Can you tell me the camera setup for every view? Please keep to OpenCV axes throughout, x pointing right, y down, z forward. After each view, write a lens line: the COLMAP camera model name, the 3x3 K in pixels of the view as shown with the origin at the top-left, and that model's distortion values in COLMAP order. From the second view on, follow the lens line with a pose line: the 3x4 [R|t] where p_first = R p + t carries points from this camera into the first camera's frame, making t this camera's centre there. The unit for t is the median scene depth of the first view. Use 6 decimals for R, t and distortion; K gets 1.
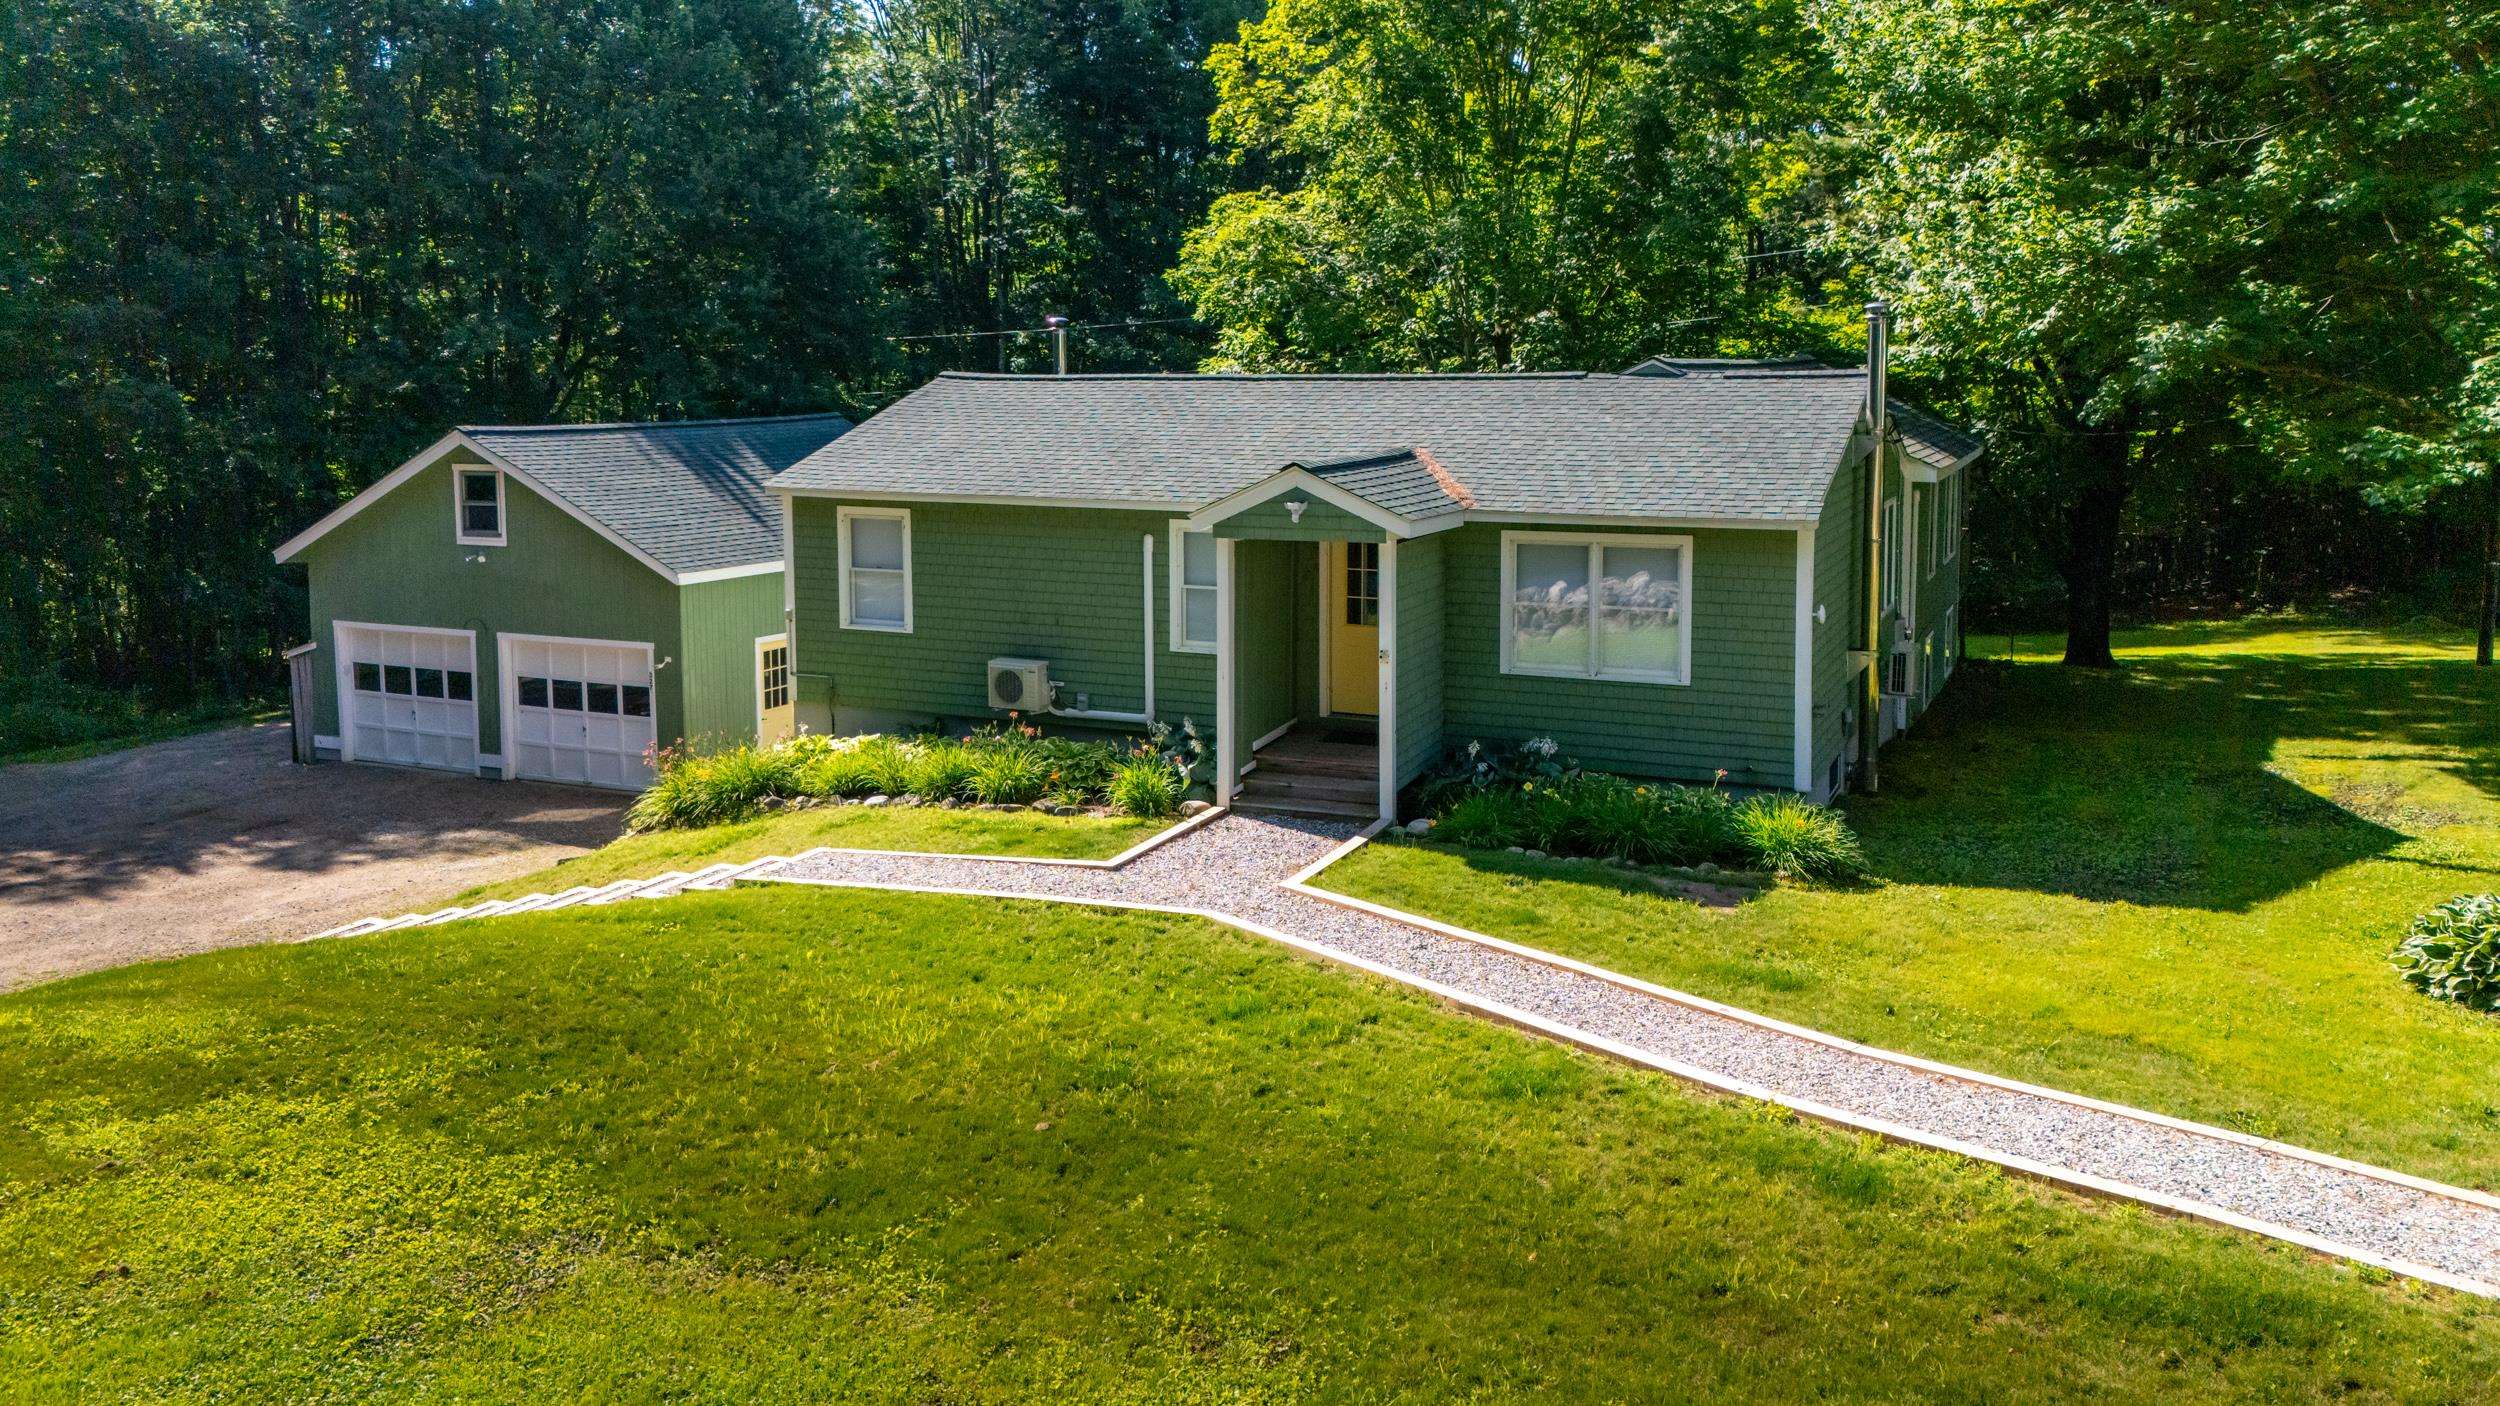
lens RADIAL K [[1874.3, 0, 1275.6], [0, 1874.3, 739.8], [0, 0, 1]] dist [0.031883, -0.002583]
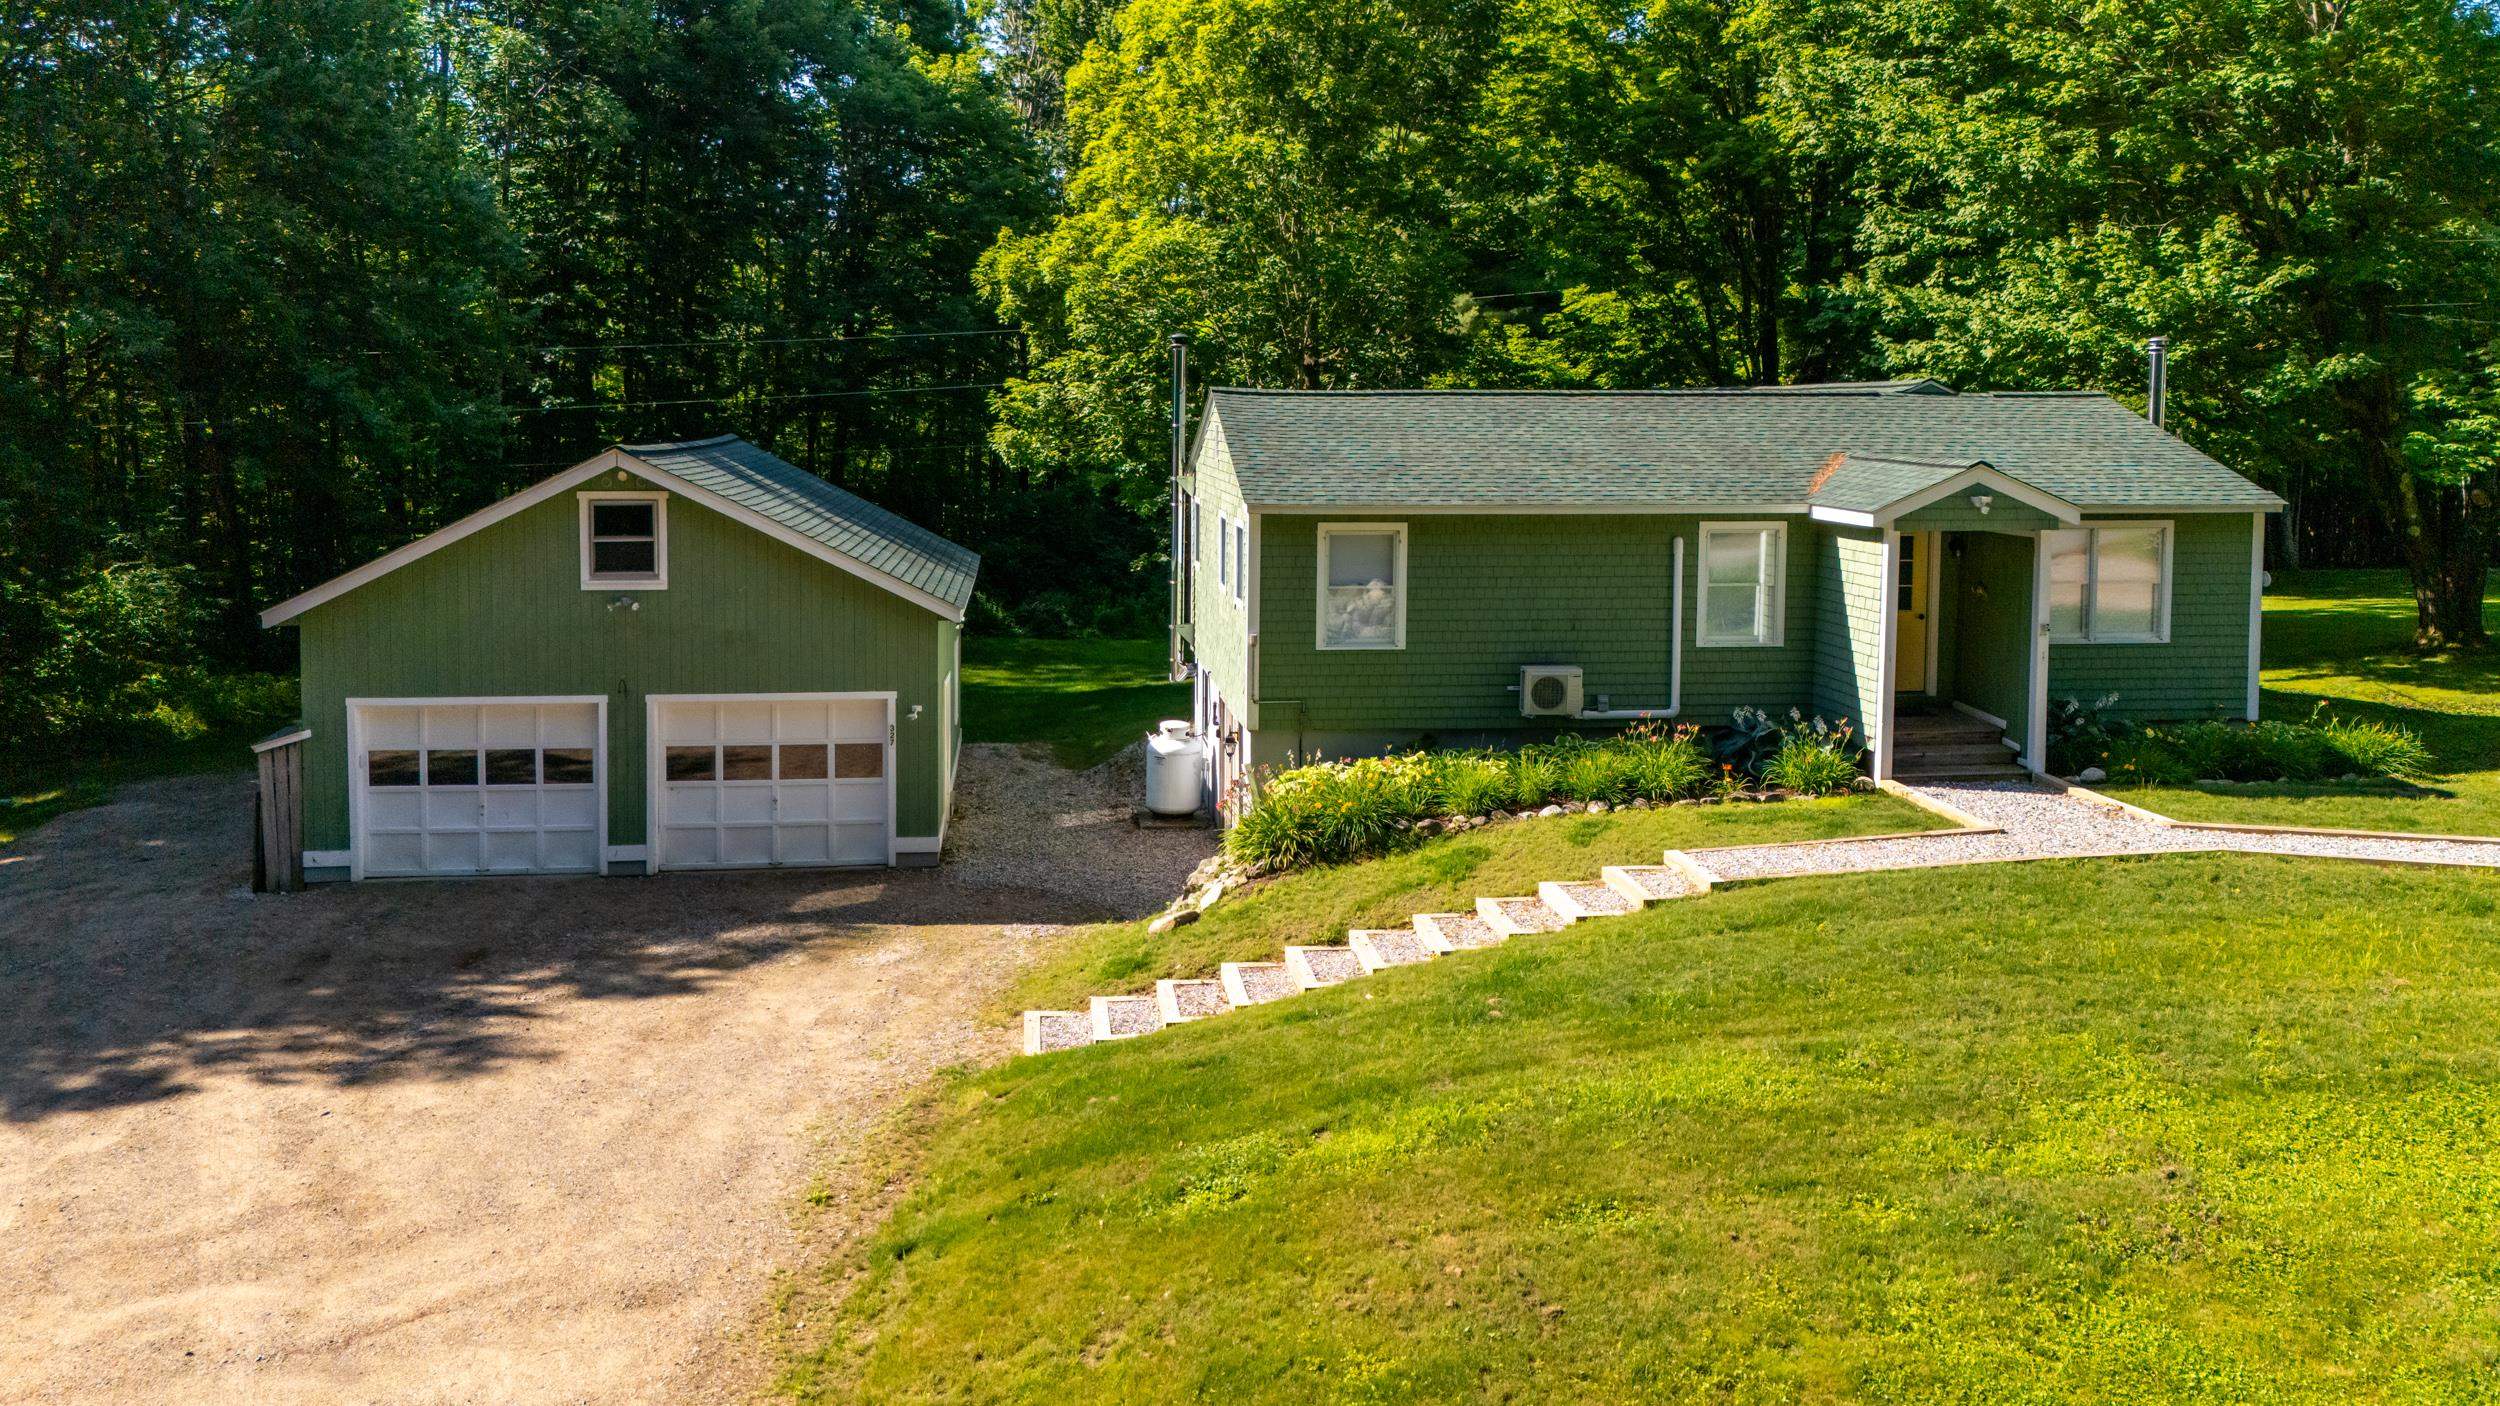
lens RADIAL K [[1874.3, 0, 1254.3], [0, 1874.3, 658.0], [0, 0, 1]] dist [0.031883, -0.002583]
pose [[0.846306, -0.070701, 0.527984, -0.625549], [0.093448, 0.995488, -0.016484, -0.034870], [-0.524436, 0.063290, 0.849094, 0.170557]]
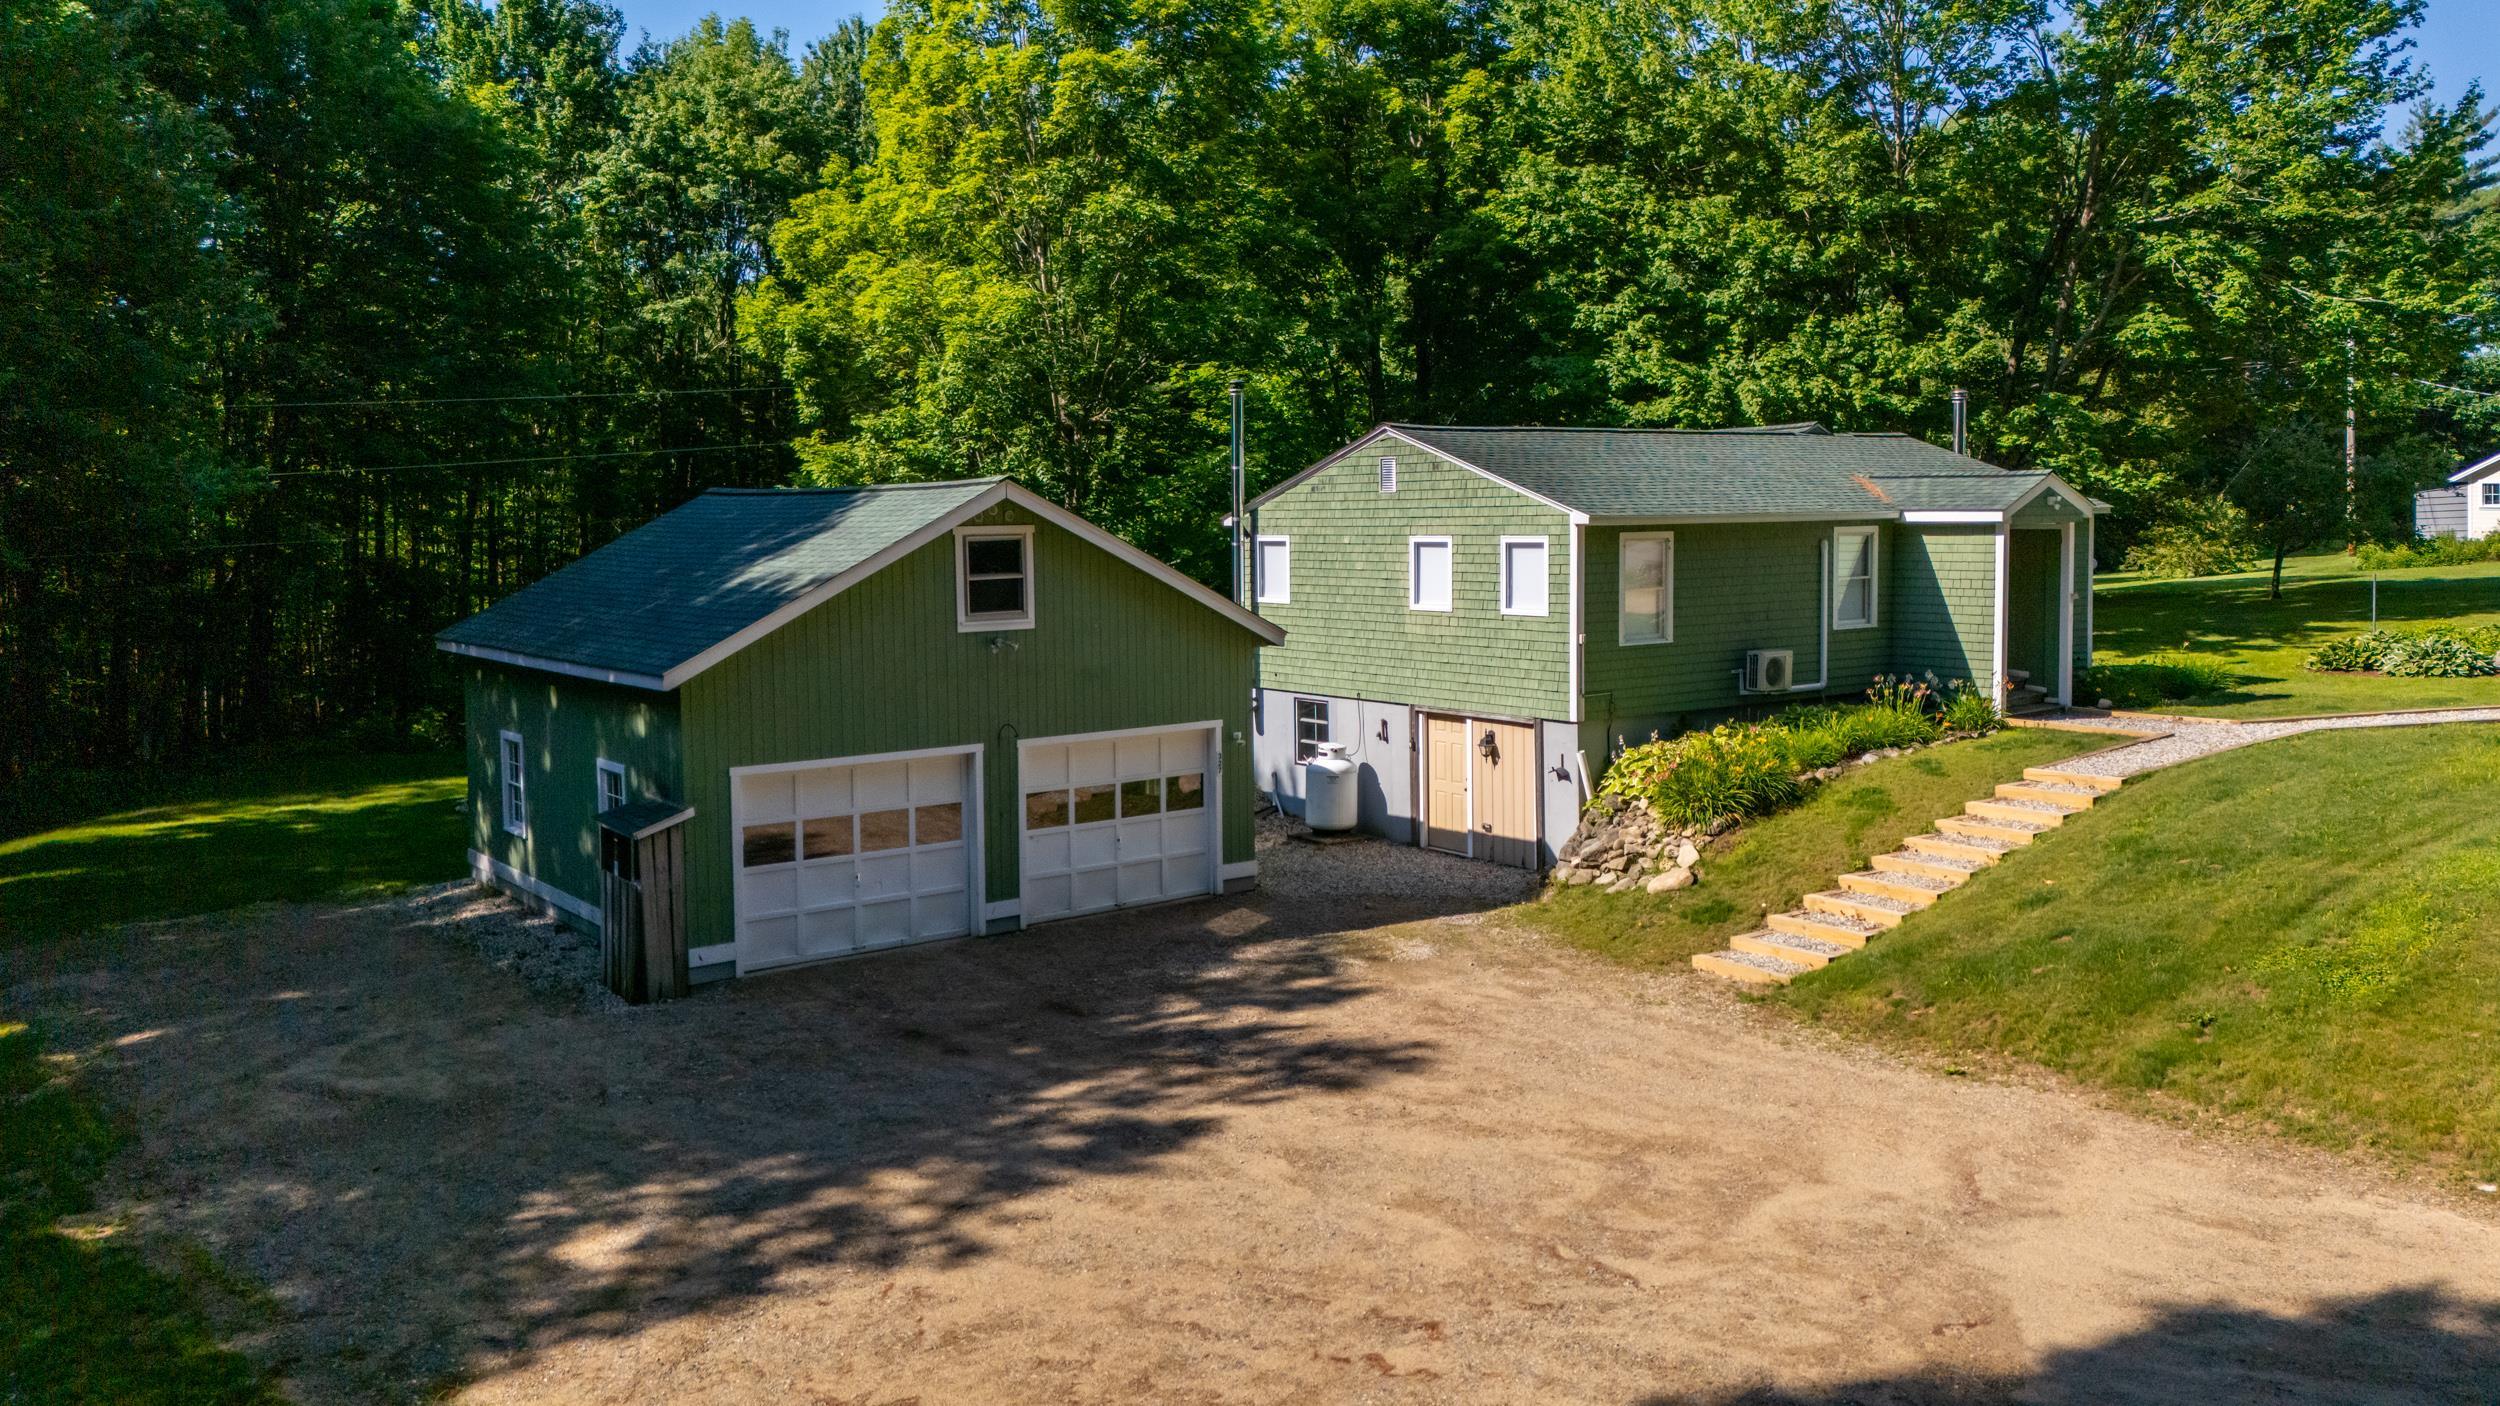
lens RADIAL K [[1874.3, 0, 1268.3], [0, 1874.3, 720.6], [0, 0, 1]] dist [0.031883, -0.002583]
pose [[0.468904, -0.111827, 0.876142, -1.052274], [0.175344, 0.983995, 0.031750, -0.071702], [-0.865670, 0.138738, 0.481007, 0.542442]]
